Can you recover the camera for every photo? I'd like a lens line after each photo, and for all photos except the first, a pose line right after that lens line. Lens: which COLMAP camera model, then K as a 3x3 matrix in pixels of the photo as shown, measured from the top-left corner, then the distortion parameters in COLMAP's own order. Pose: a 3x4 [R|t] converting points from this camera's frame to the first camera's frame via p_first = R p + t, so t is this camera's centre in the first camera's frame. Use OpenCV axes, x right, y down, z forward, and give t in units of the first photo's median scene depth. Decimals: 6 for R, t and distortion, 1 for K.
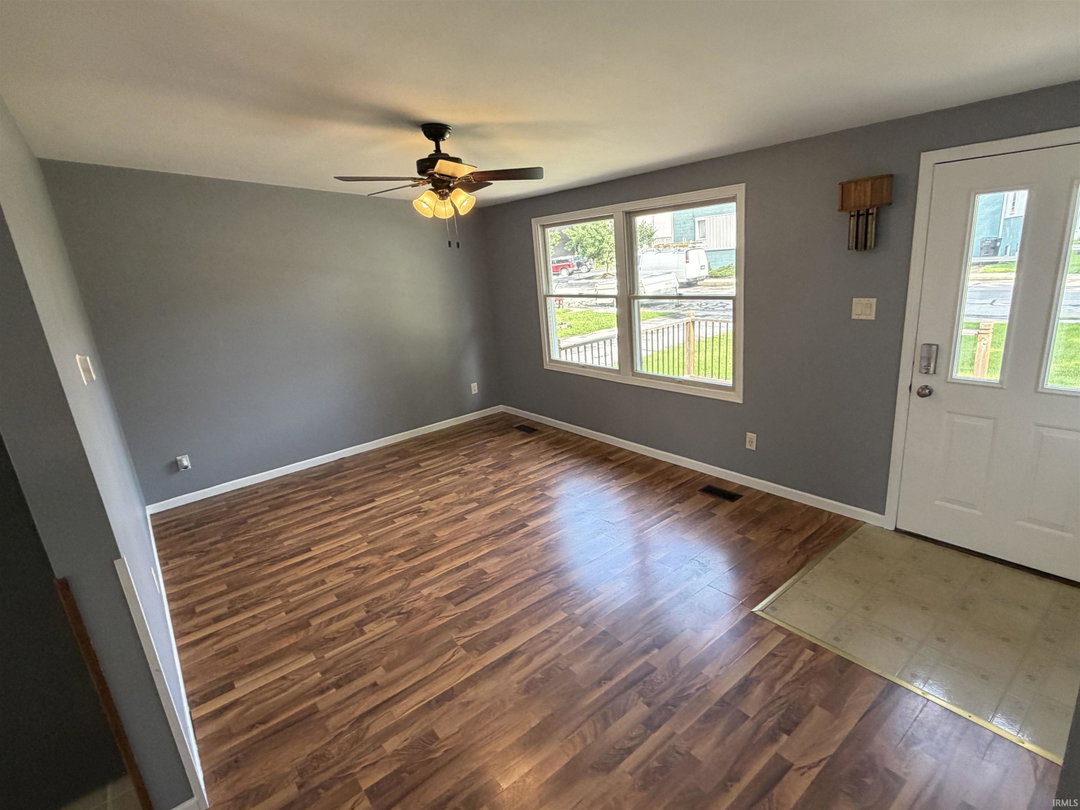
lens RADIAL K [[542.4, 0, 540.0], [0, 542.4, 405.0], [0, 0, 1]] dist [-0.000504, -0.000677]
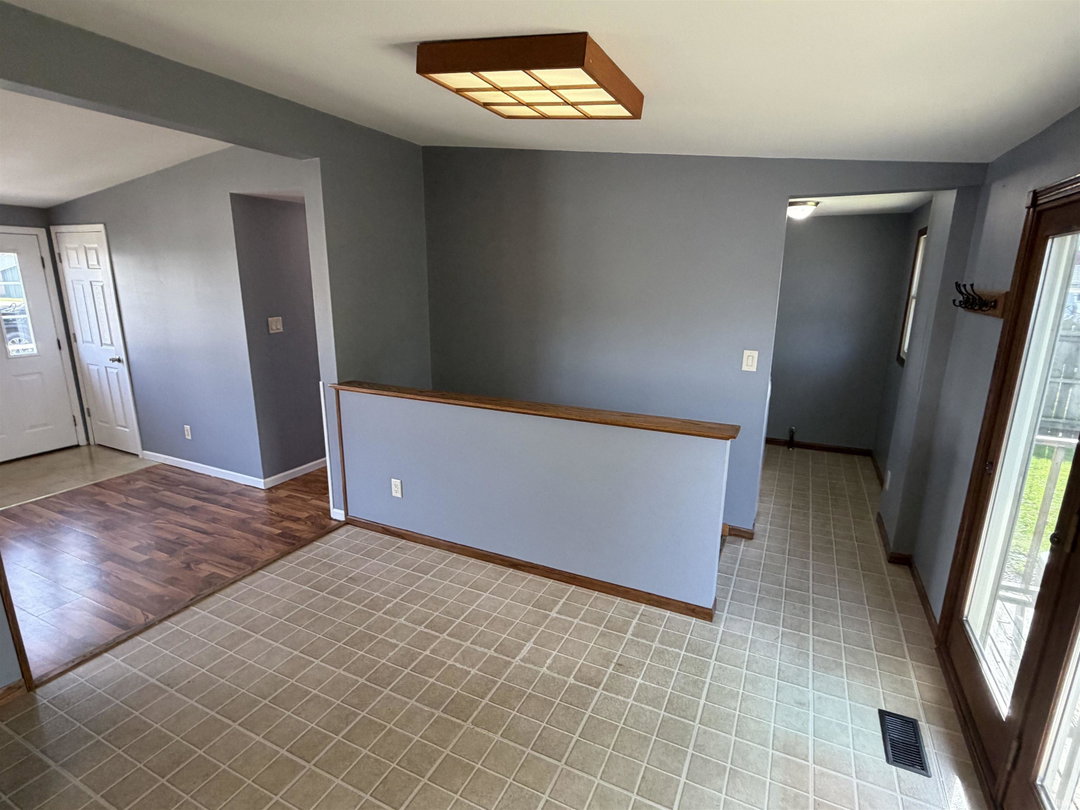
lens RADIAL K [[542.4, 0, 540.0], [0, 542.4, 405.0], [0, 0, 1]] dist [-0.000504, -0.000677]
pose [[-0.430967, -0.128315, 0.893198, -1.173001], [0.276766, 0.923335, 0.266184, 0.098473], [-0.858876, 0.361923, -0.362413, 0.113492]]
